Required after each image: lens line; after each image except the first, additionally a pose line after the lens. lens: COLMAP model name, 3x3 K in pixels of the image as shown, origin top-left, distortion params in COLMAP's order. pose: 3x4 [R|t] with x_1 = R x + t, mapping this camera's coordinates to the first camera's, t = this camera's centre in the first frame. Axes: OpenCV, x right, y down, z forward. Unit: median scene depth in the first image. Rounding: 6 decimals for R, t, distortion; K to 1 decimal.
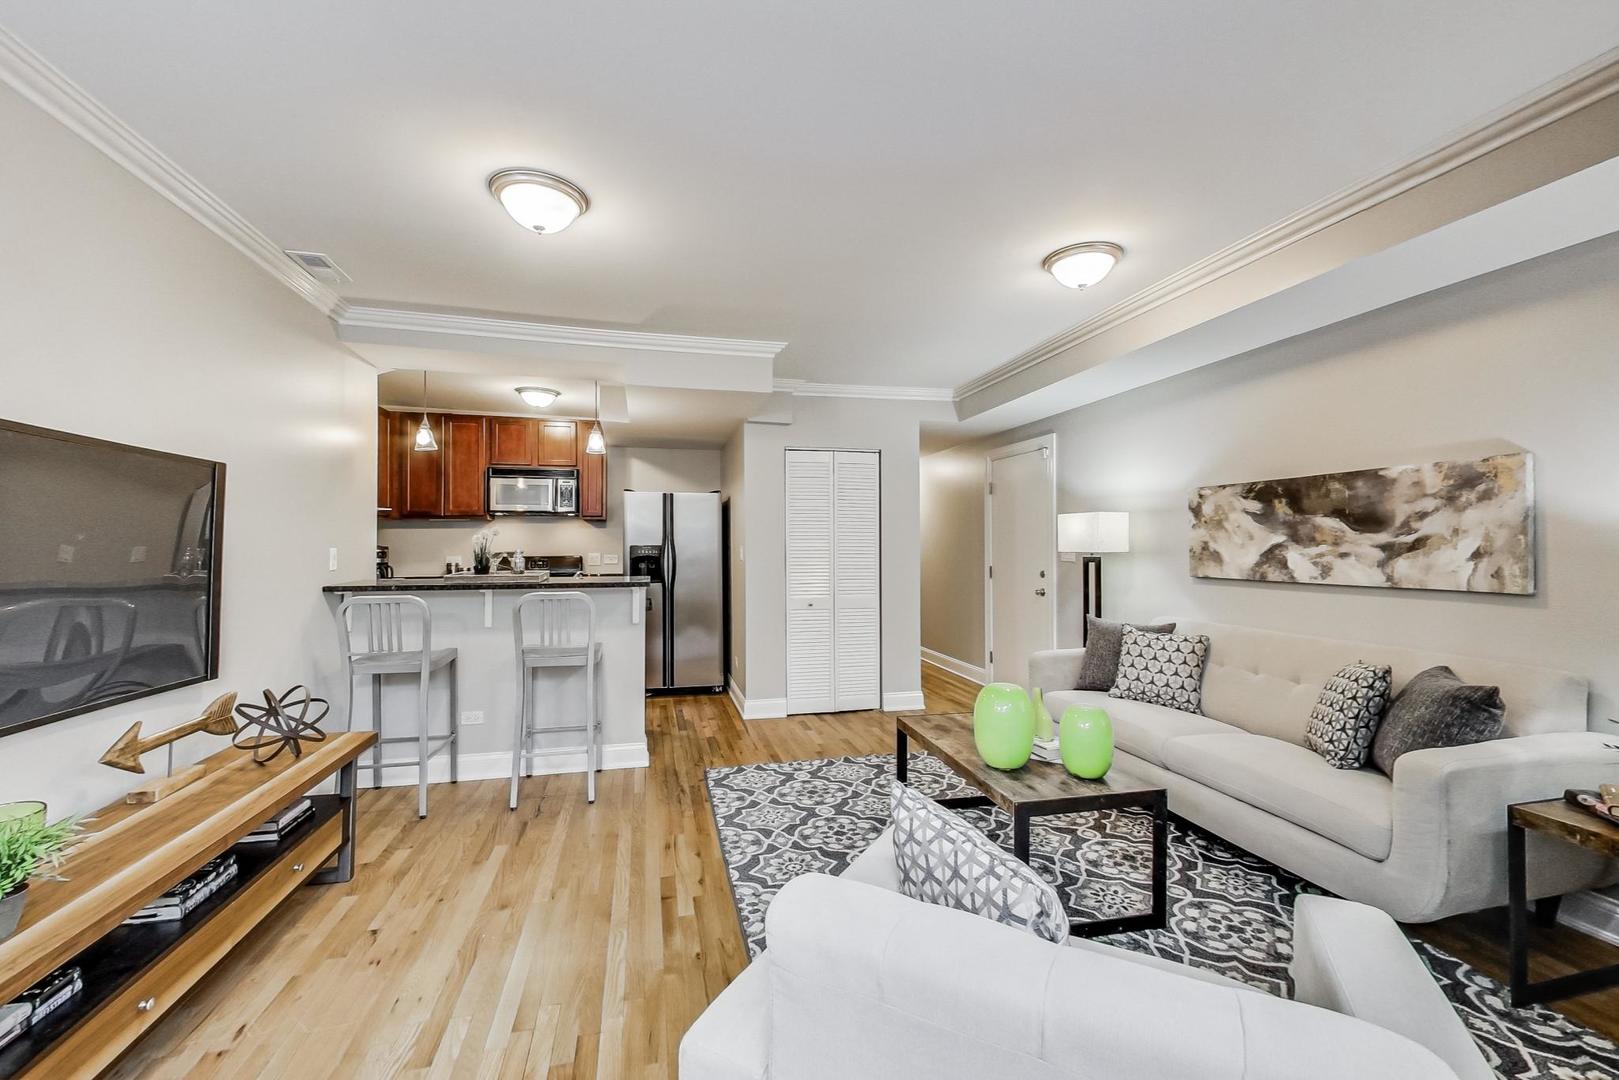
lens RADIAL K [[635.1, 0, 800.7], [0, 635.1, 542.4], [0, 0, 1]] dist [-0.000505, -0.000055]
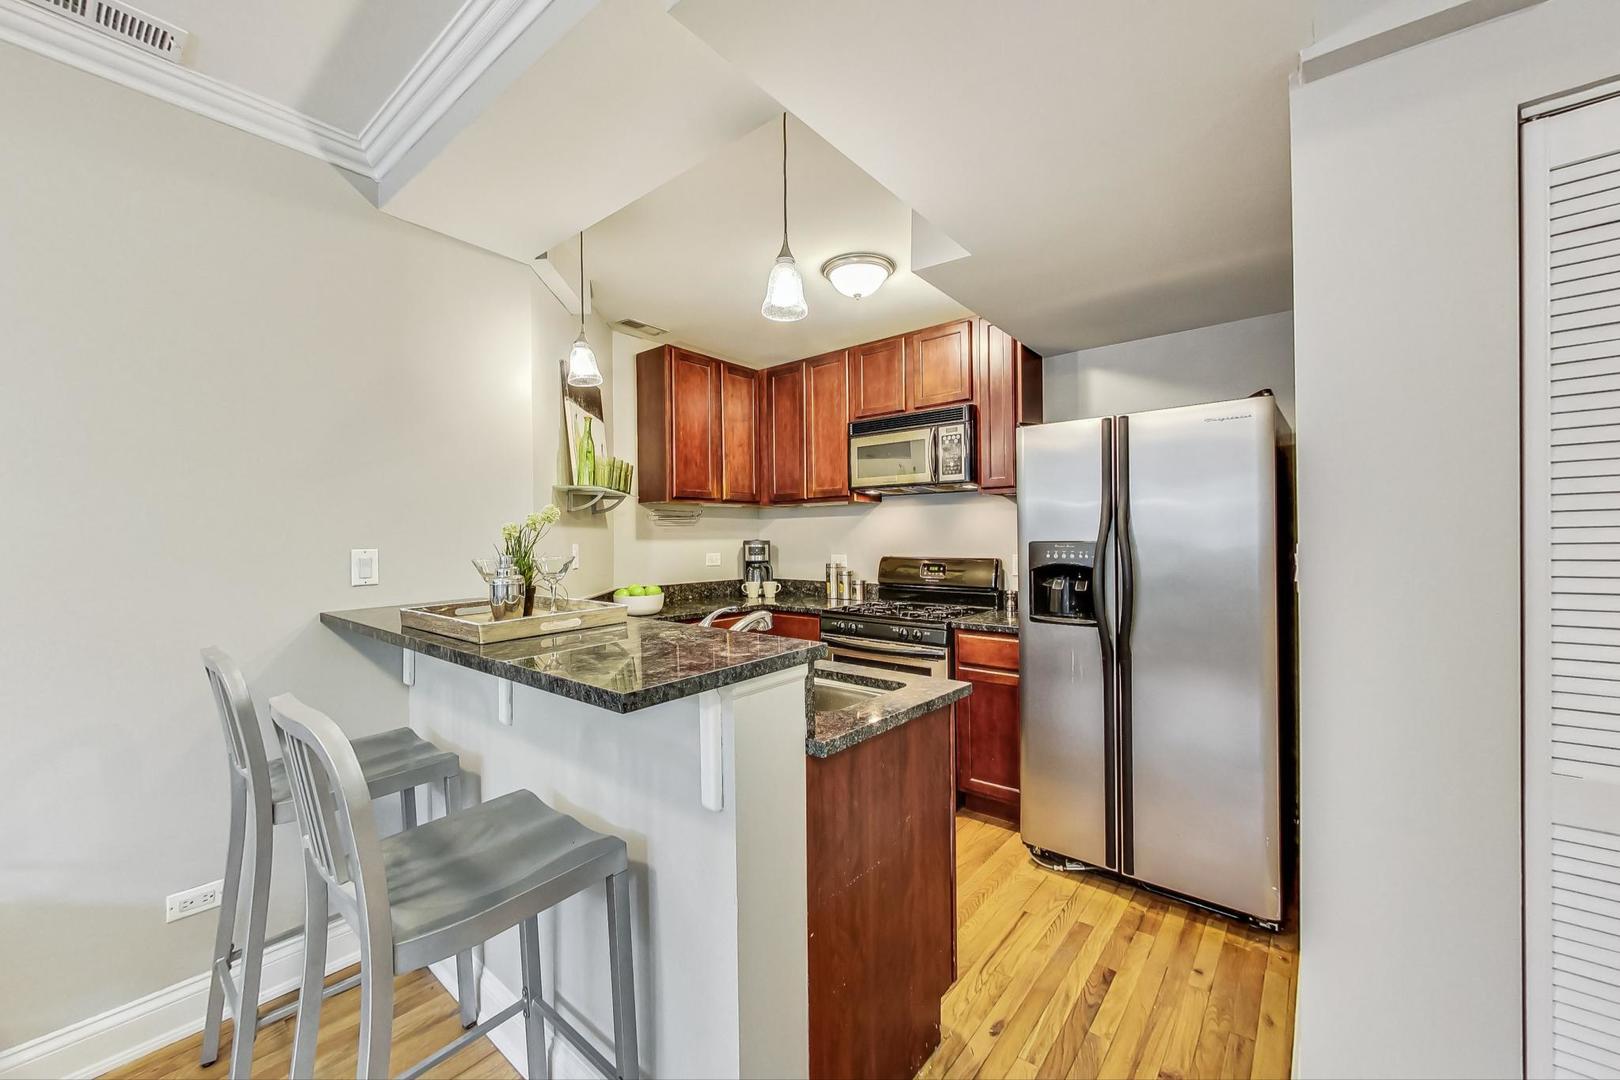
lens RADIAL K [[635.5, 0, 817.9], [0, 635.5, 520.5], [0, 0, 1]] dist [-0.000505, -0.000055]
pose [[0.619079, -0.023294, -0.784983, 0.013681], [0.008938, 0.999704, -0.022617, -0.001553], [0.785278, 0.006986, 0.619104, 1.018308]]
